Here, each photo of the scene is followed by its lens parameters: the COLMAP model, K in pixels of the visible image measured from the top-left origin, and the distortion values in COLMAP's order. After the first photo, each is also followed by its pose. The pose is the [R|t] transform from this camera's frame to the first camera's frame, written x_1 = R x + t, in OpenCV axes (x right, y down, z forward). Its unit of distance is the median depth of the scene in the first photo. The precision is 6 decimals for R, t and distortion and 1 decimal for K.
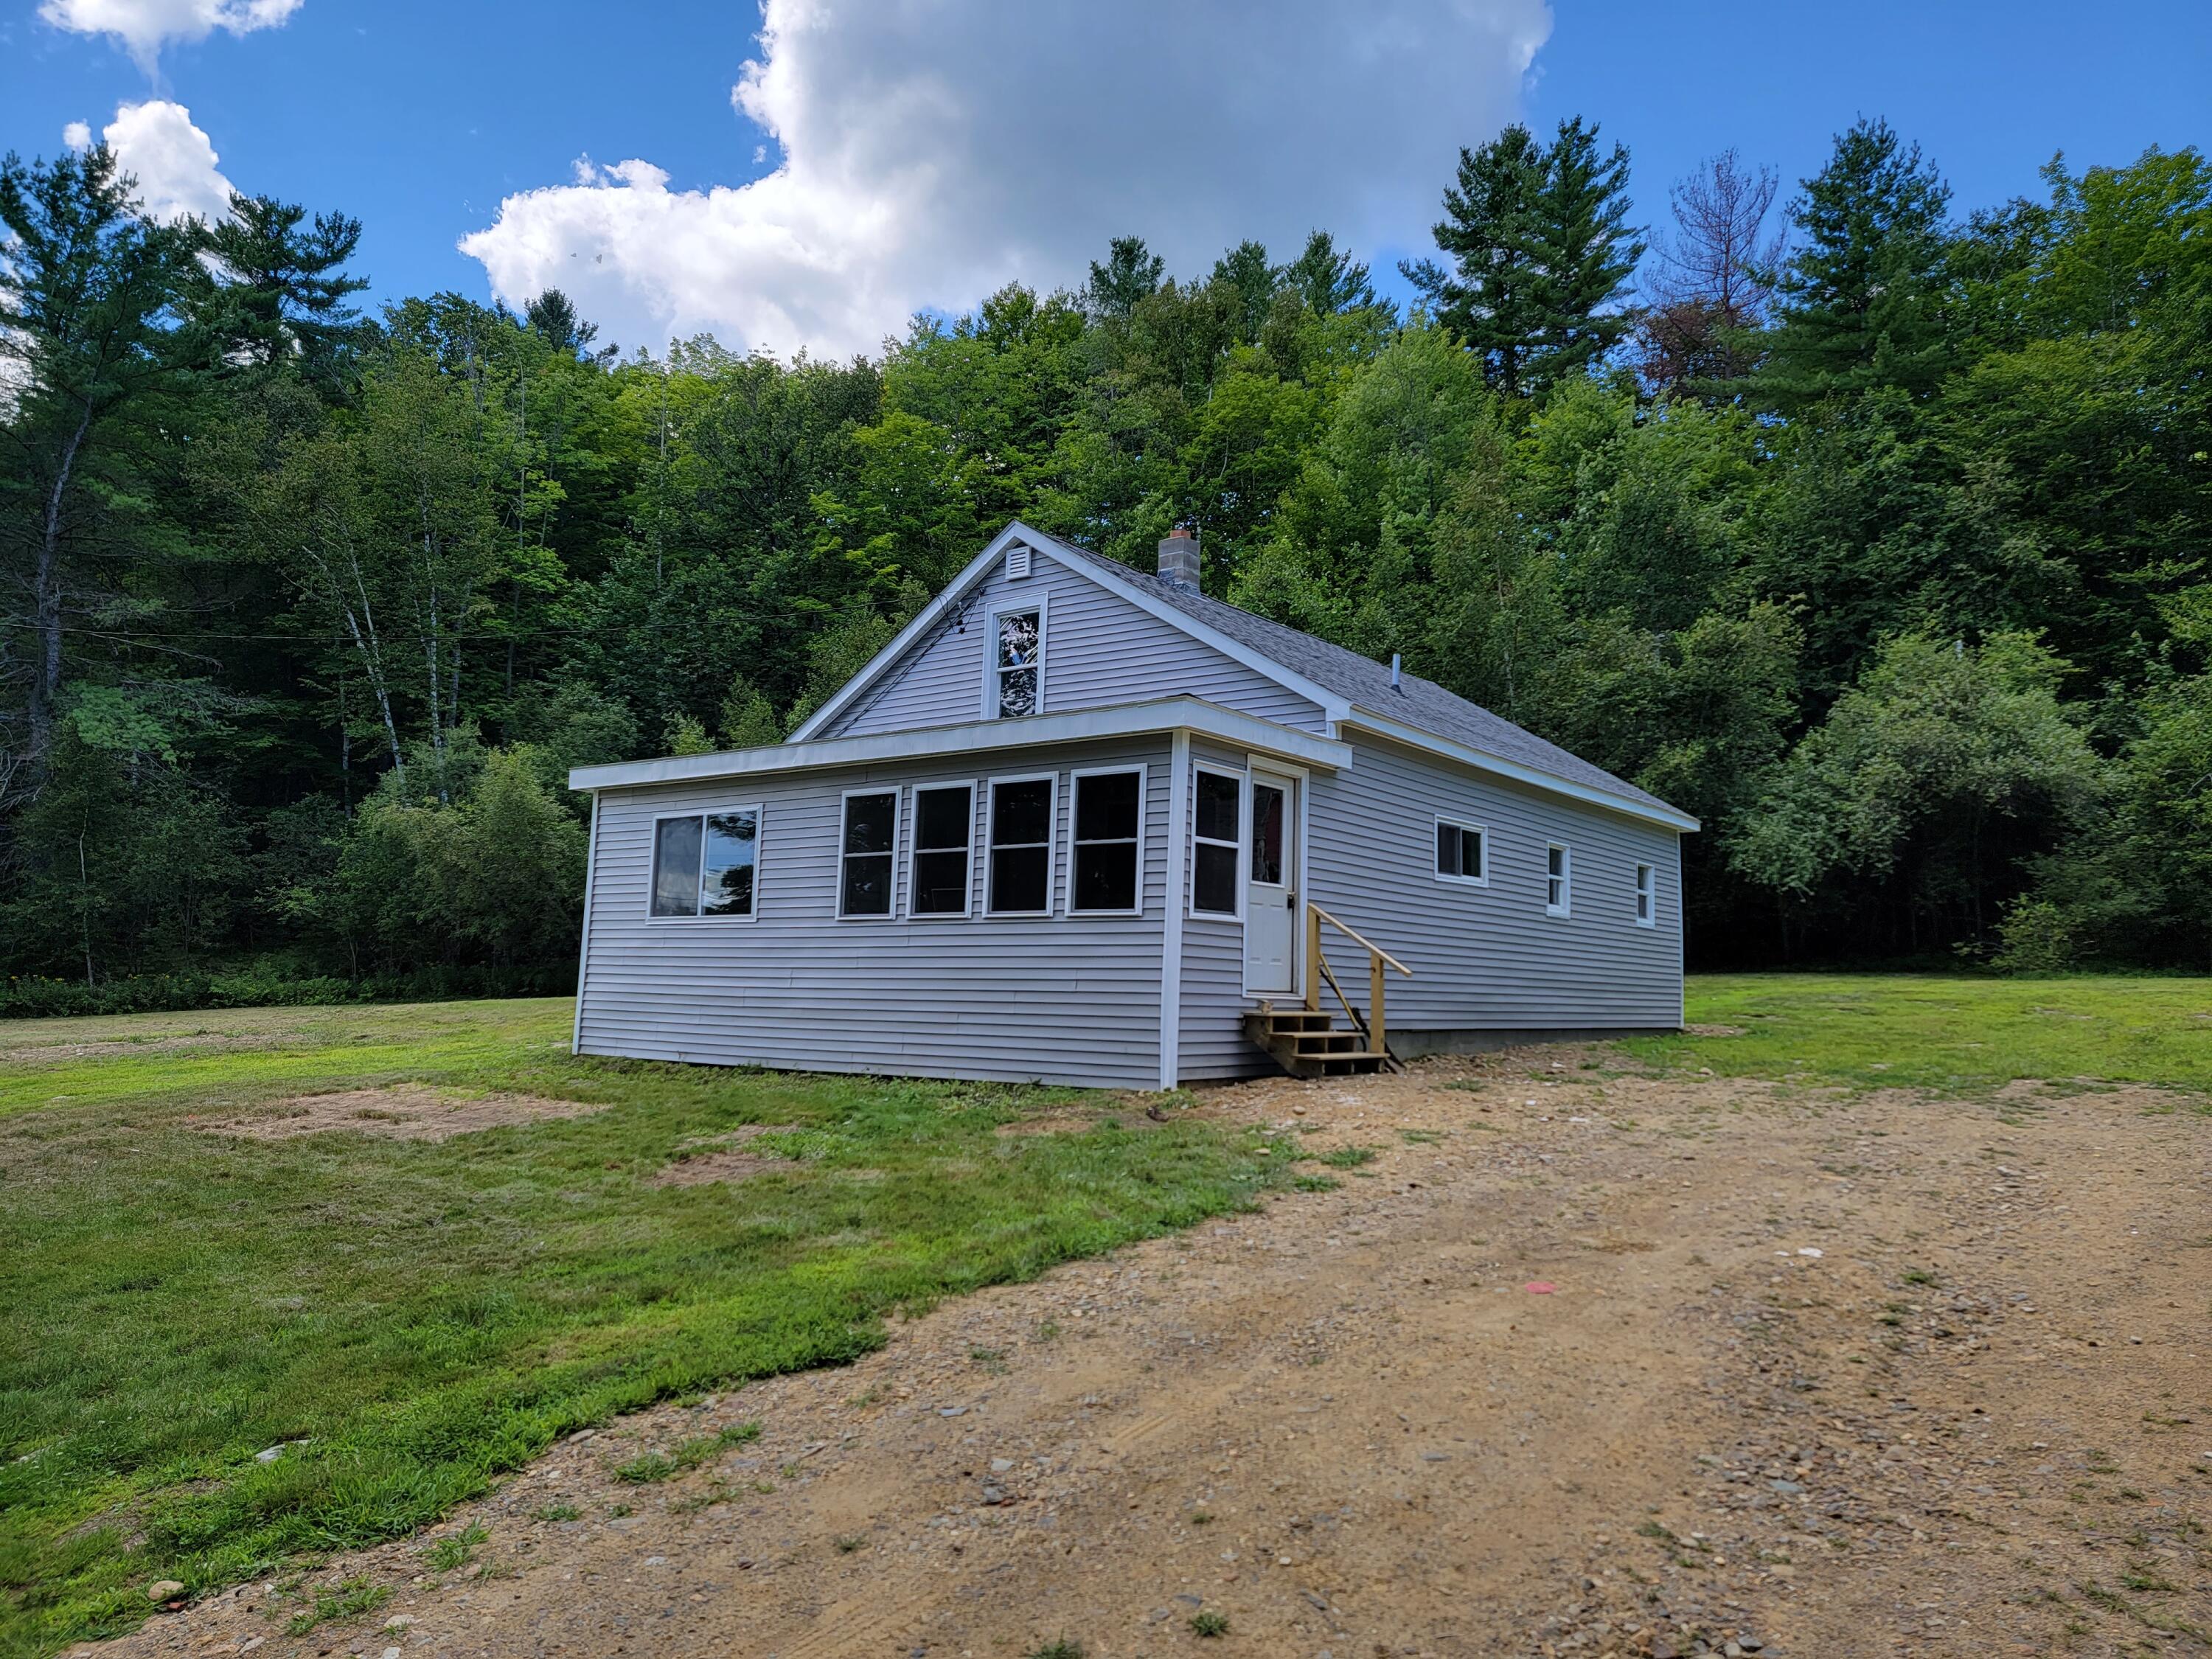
lens RADIAL K [[1524.8, 0, 1118.9], [0, 1524.8, 831.5], [0, 0, 1]] dist [0.098528, -0.086517]
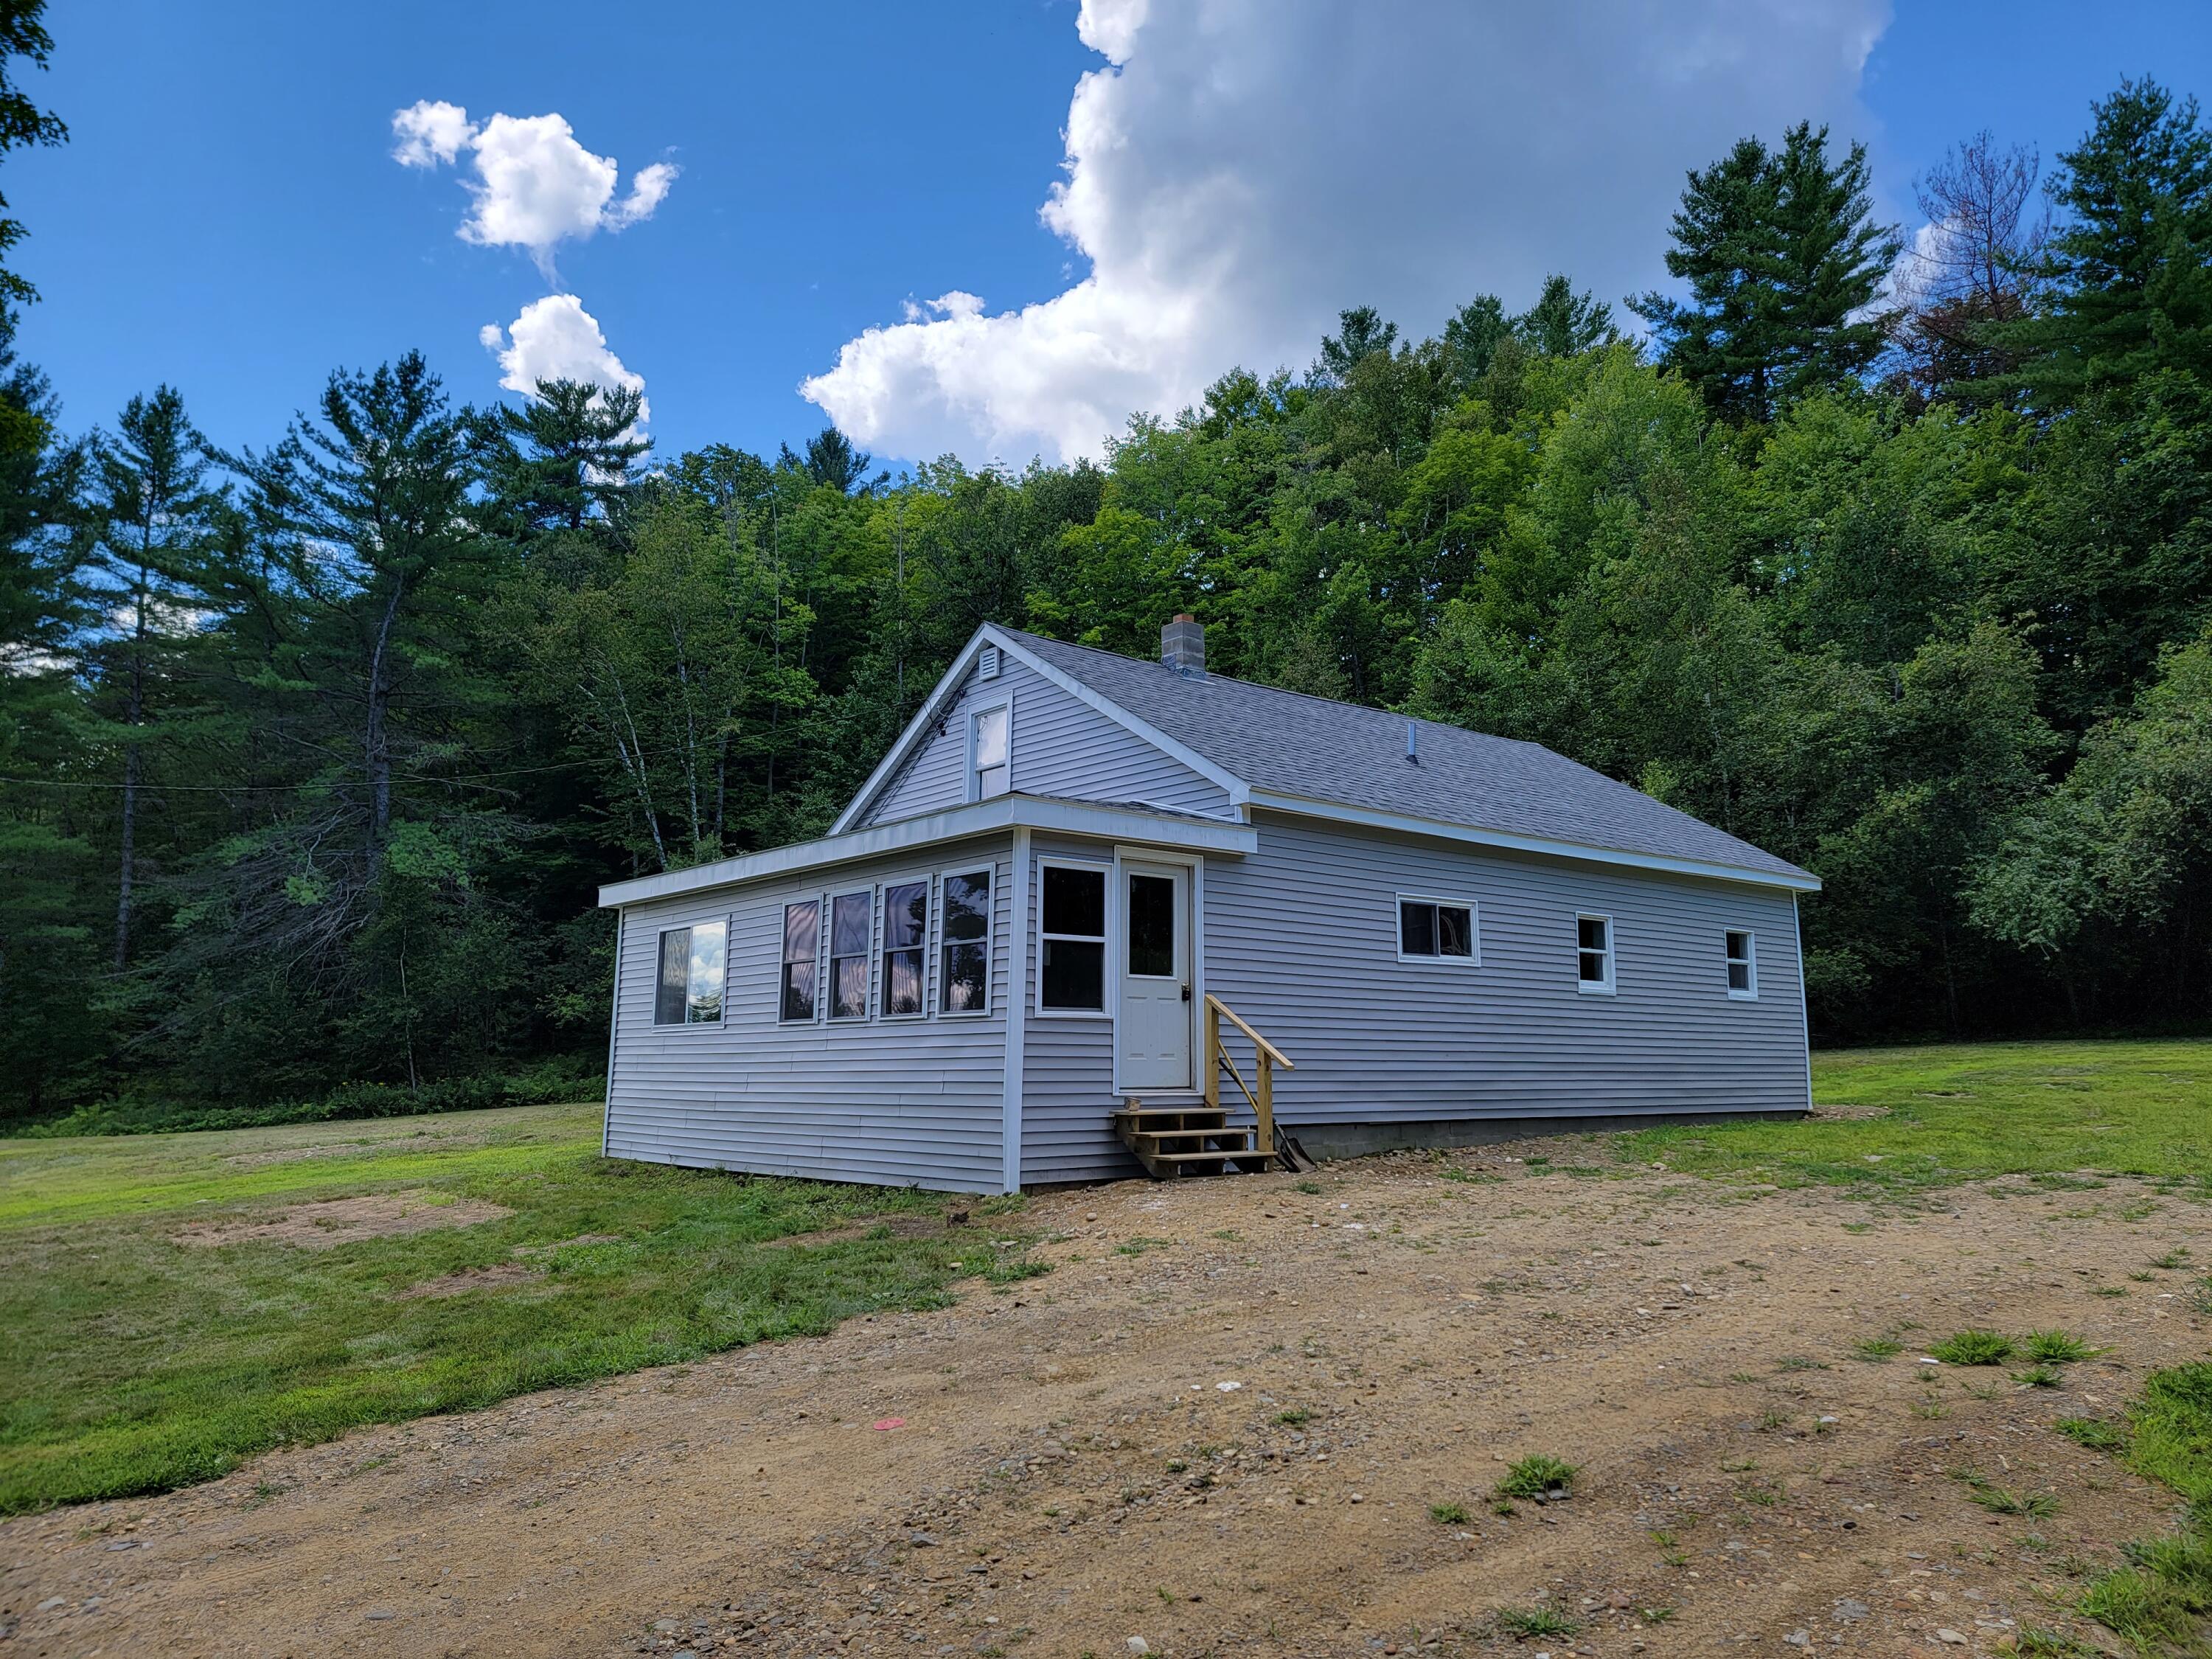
lens RADIAL K [[1534.6, 0, 1106.0], [0, 1534.6, 829.5], [0, 0, 1]] dist [0.090717, -0.076835]
pose [[0.974503, -0.056389, -0.217173, 0.076538], [0.045240, 0.997407, -0.055978, -0.001598], [0.219766, 0.044726, 0.974527, 0.008449]]
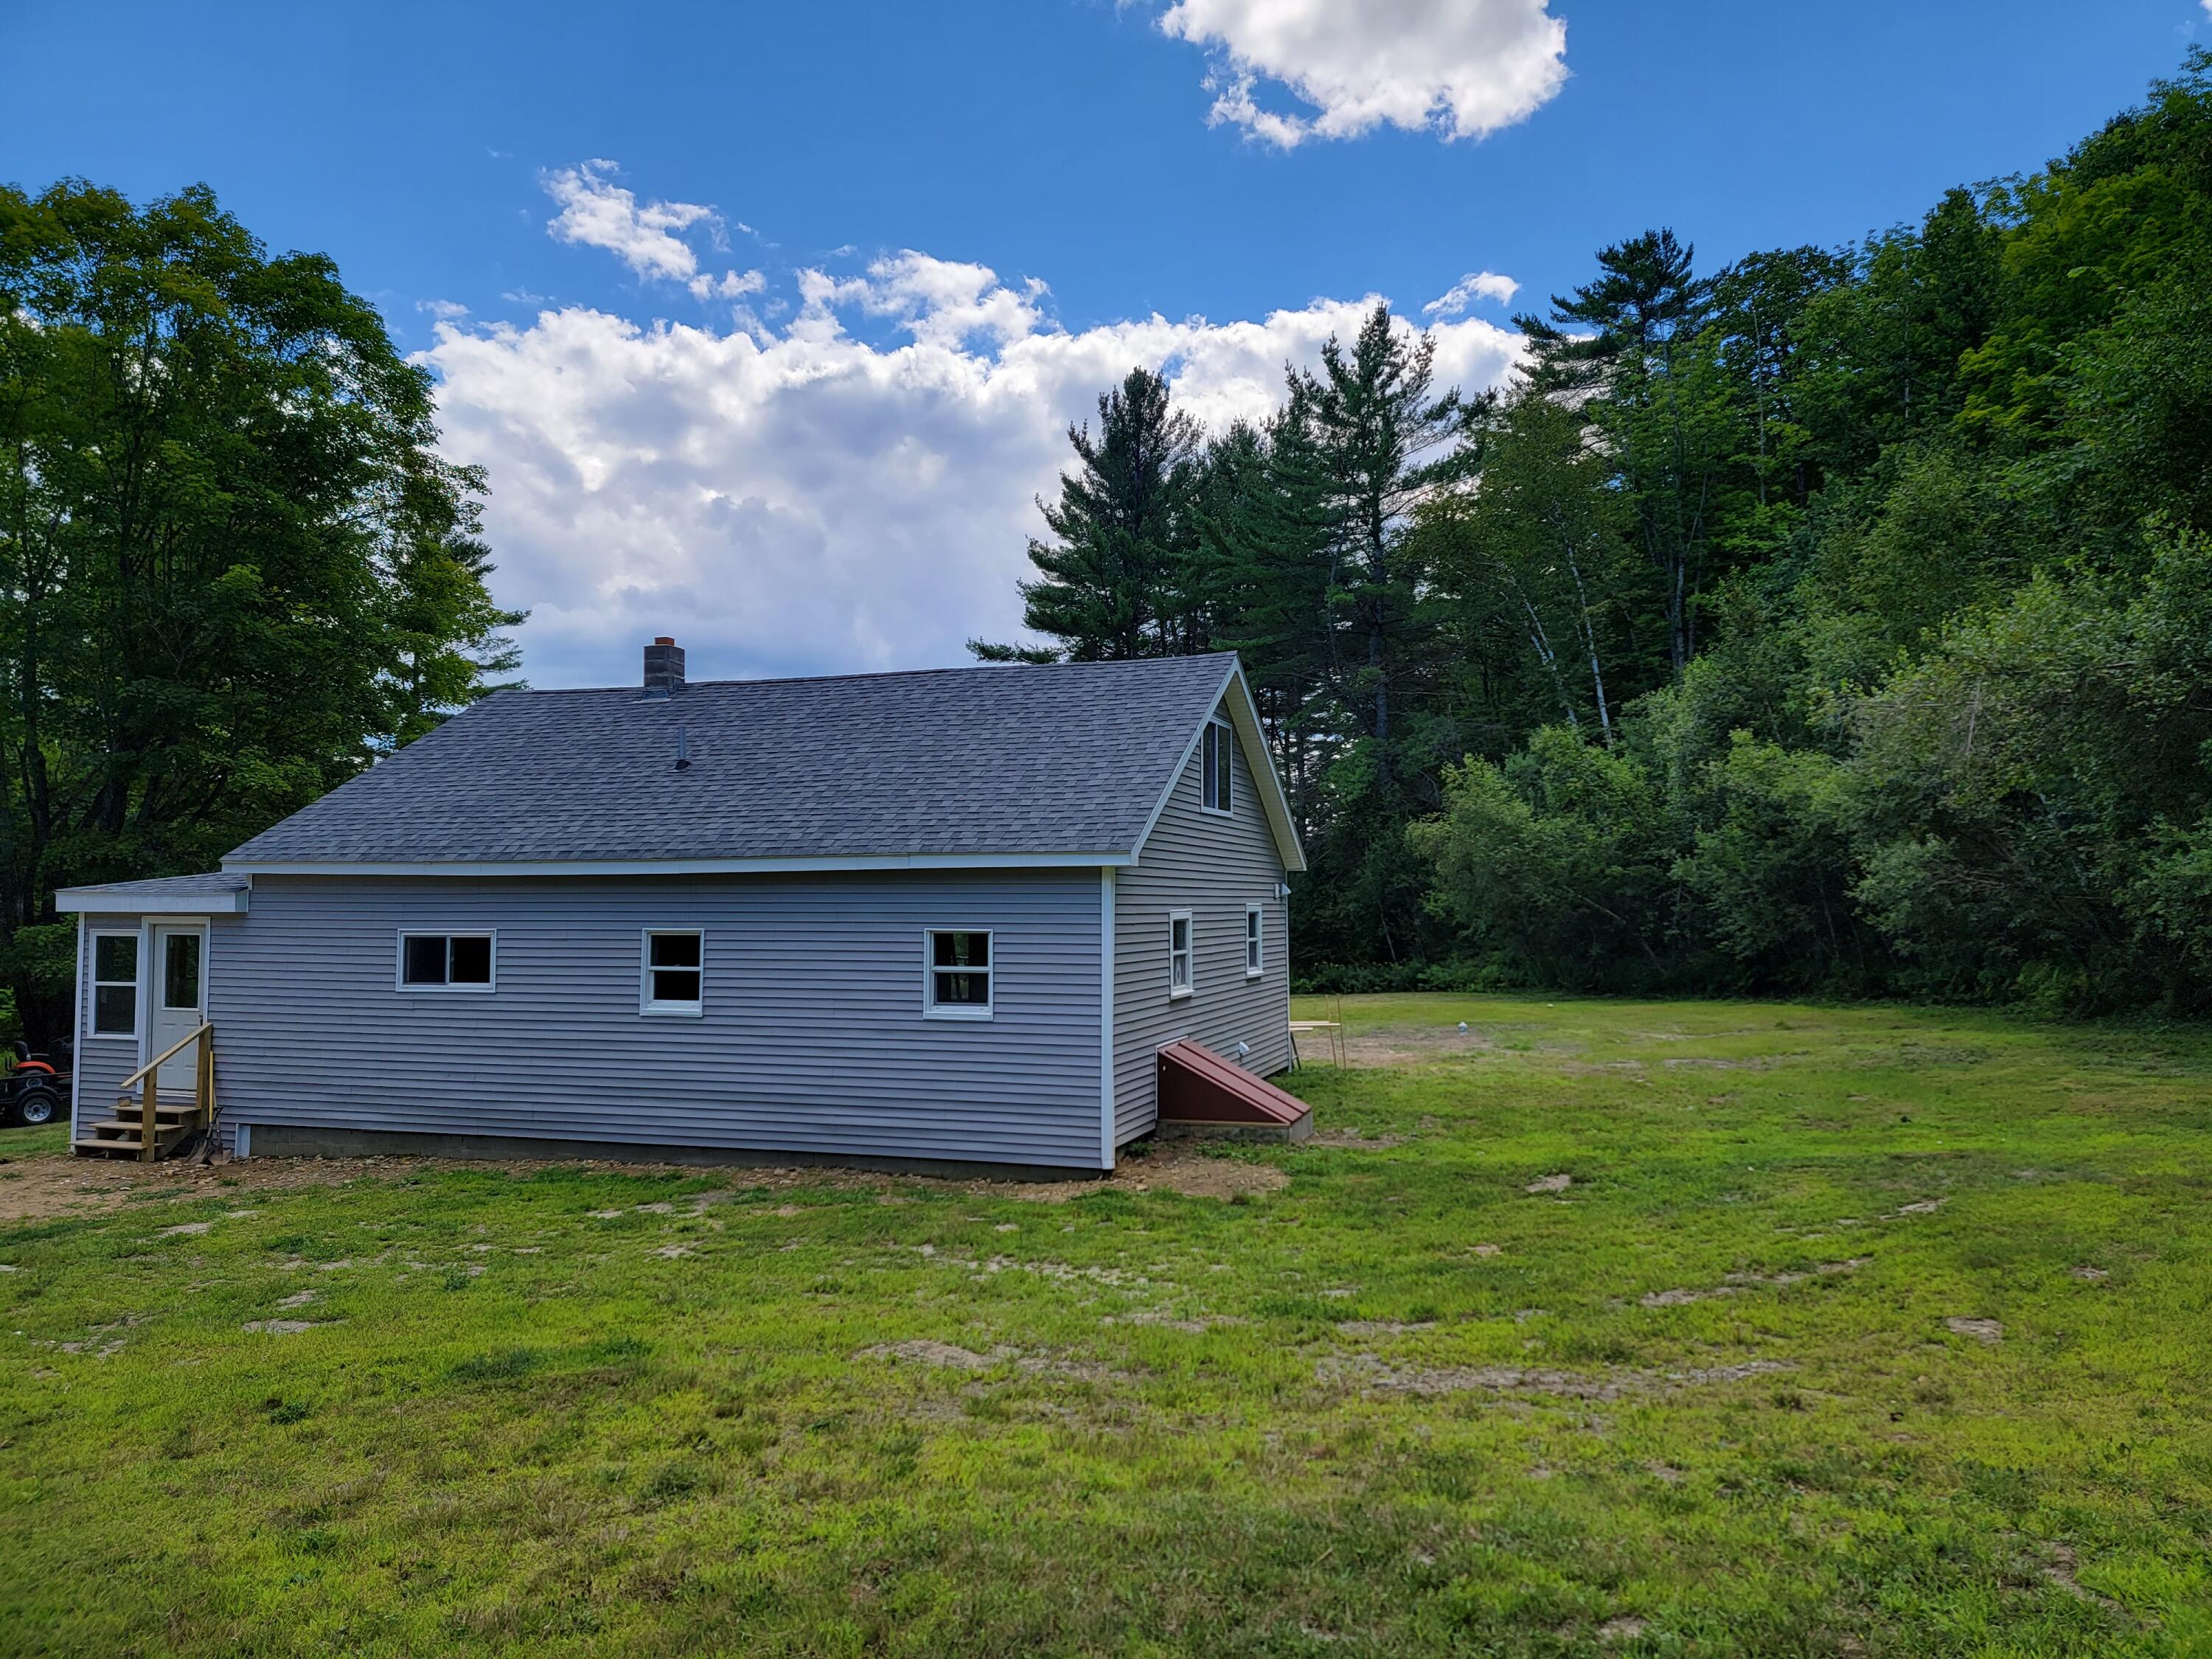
lens RADIAL K [[1534.6, 0, 1106.0], [0, 1534.6, 829.5], [0, 0, 1]] dist [0.090717, -0.076835]
pose [[0.315365, -0.064789, -0.946756, 0.441759], [0.103822, 0.994034, -0.033442, 0.002212], [0.943274, -0.087748, 0.320210, 0.356537]]
